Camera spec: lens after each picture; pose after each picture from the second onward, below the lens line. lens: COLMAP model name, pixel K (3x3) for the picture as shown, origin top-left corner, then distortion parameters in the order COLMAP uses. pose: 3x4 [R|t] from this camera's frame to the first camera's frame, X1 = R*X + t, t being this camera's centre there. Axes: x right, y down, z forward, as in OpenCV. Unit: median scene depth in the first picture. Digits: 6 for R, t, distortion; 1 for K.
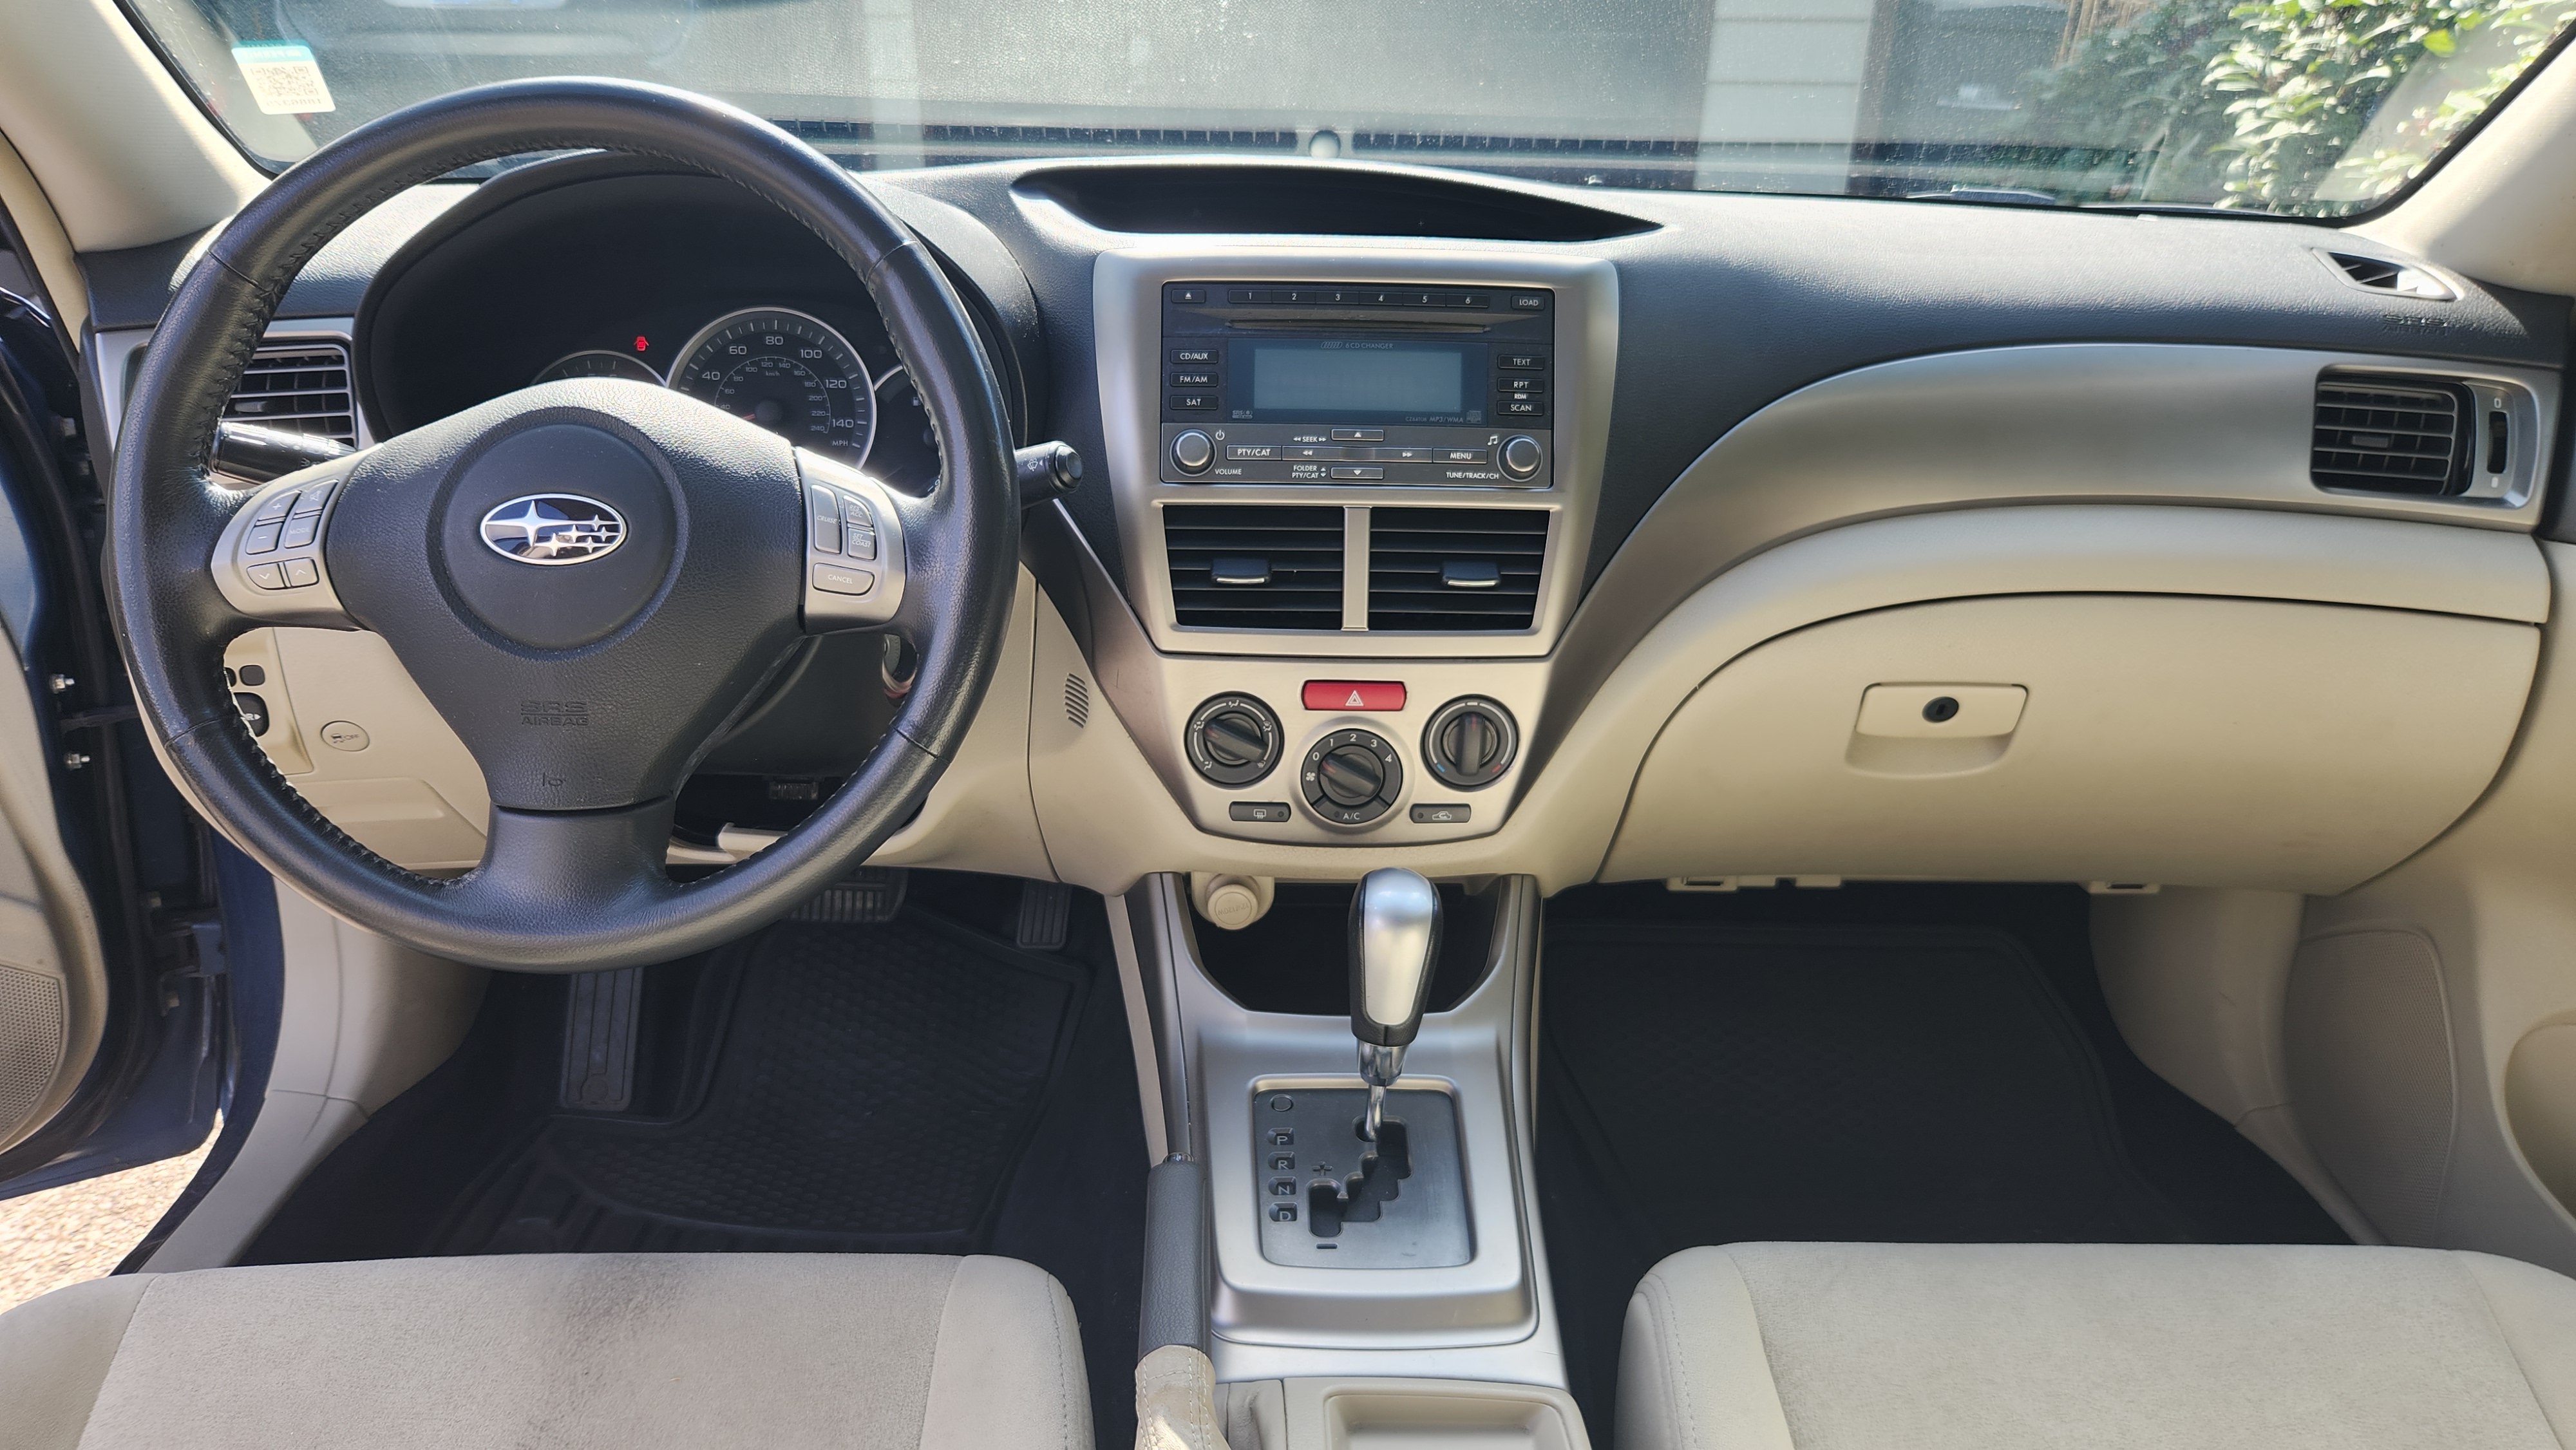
lens RADIAL K [[1817.1, 0, 1289.3], [0, 1817.1, 721.8], [0, 0, 1]] dist [0.042304, -0.009278]
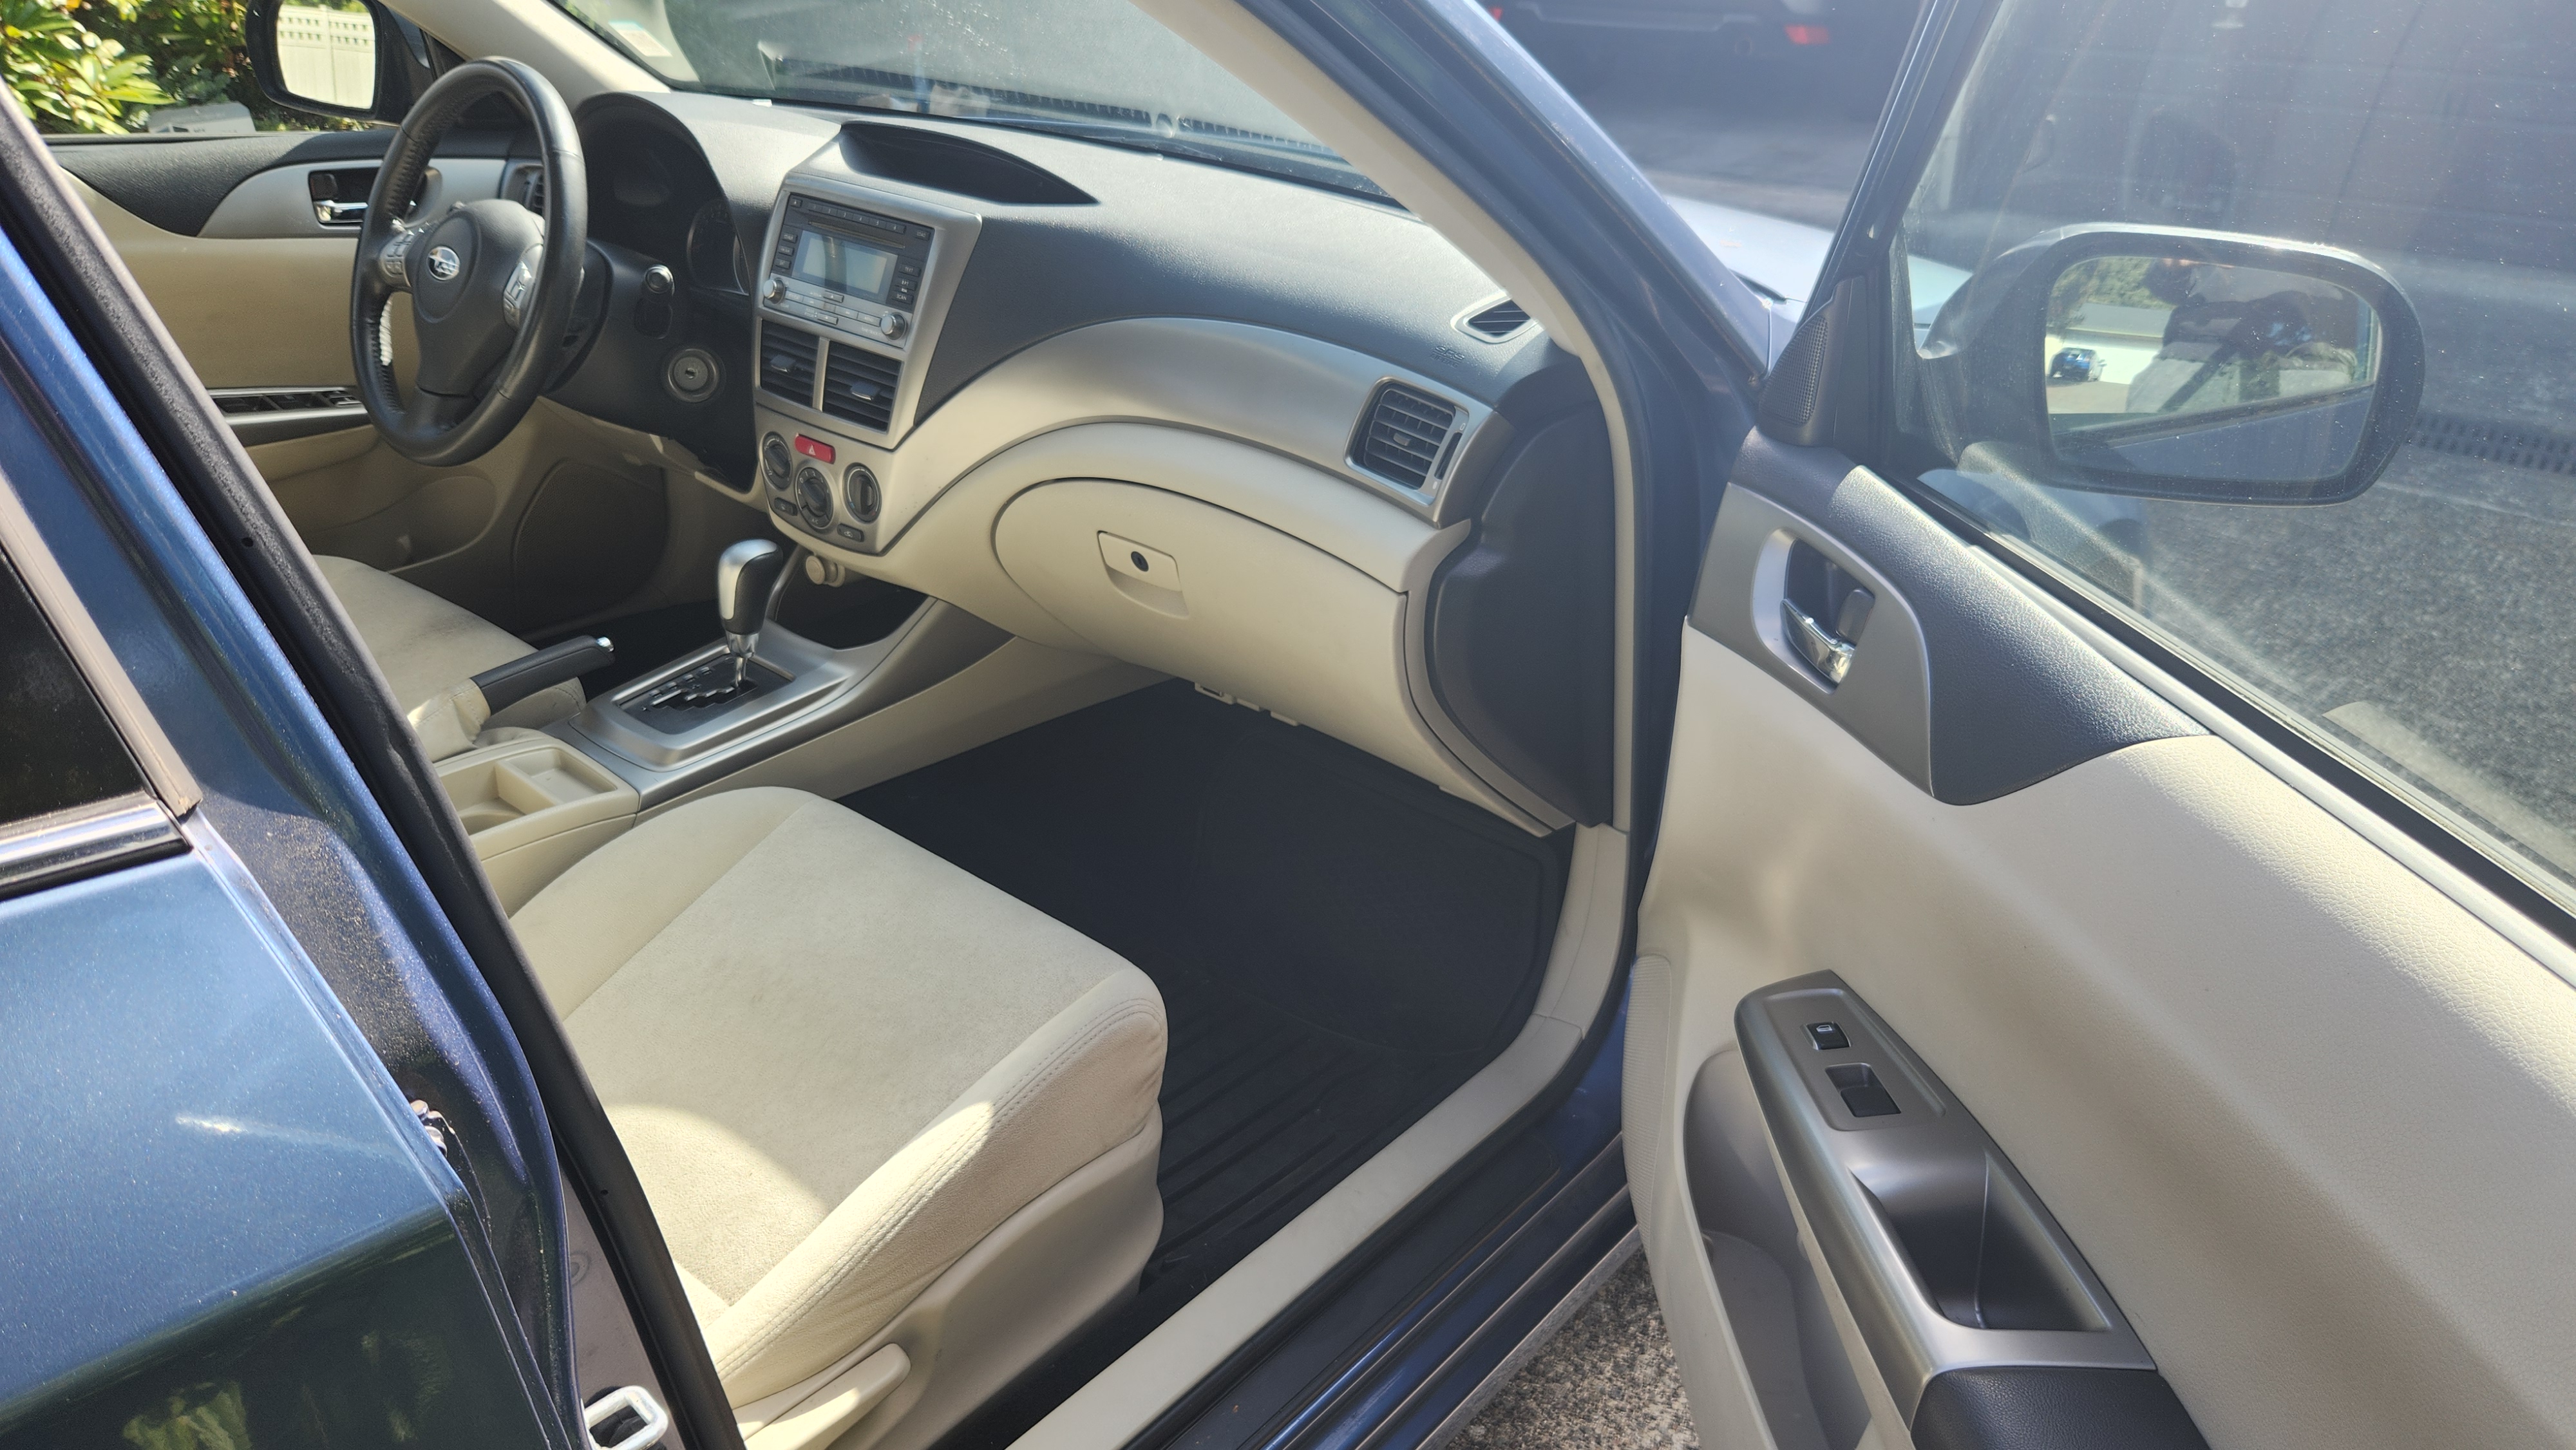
lens RADIAL K [[1817.1, 0, 1288.8], [0, 1817.1, 723.7], [0, 0, 1]] dist [0.042304, -0.009278]
pose [[0.746708, 0.299375, -0.593971, 1.359504], [-0.271433, 0.952396, 0.138799, -0.117669], [0.607249, 0.057581, 0.792422, -0.064123]]
